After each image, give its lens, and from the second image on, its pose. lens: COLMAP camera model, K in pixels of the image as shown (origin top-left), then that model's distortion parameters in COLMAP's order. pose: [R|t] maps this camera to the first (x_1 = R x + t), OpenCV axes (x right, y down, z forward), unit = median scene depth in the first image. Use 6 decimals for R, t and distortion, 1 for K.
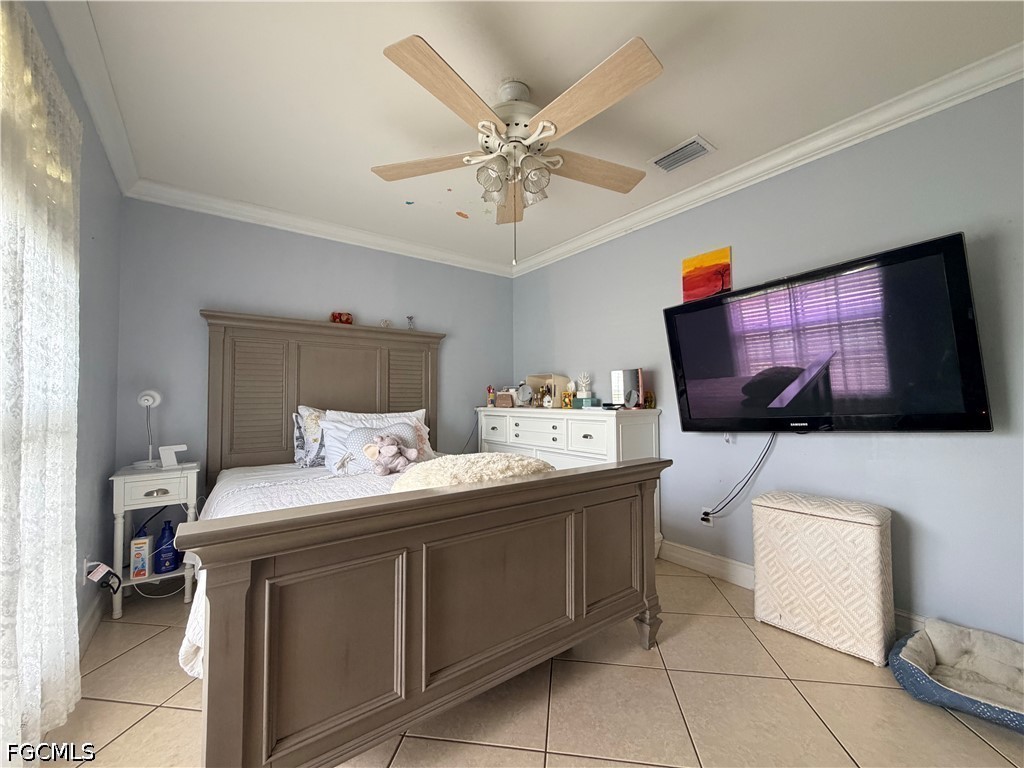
lens RADIAL K [[407.8, 0, 513.9], [0, 407.8, 388.2], [0, 0, 1]] dist [-0.000900, 0.000182]
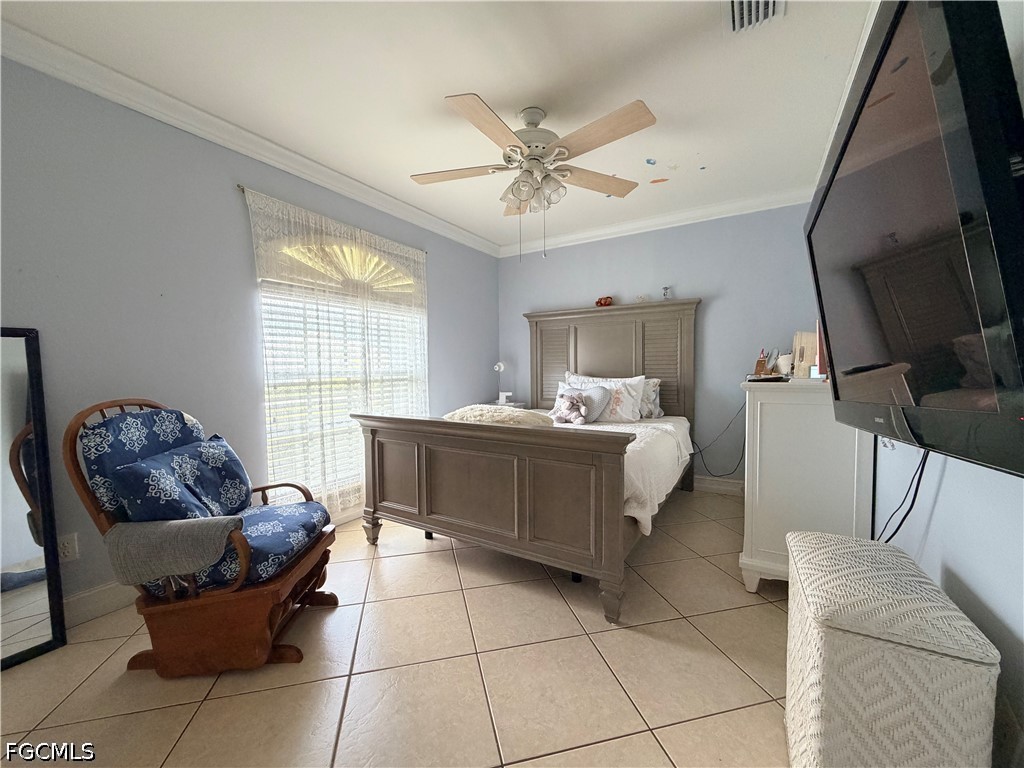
lens RADIAL K [[407.8, 0, 509.2], [0, 407.8, 389.6], [0, 0, 1]] dist [-0.000900, 0.000182]
pose [[0.371905, 0.053709, -0.926716, 1.848780], [0.030811, 0.997060, 0.070150, 0.000569], [0.927759, -0.054642, 0.369157, 0.720619]]
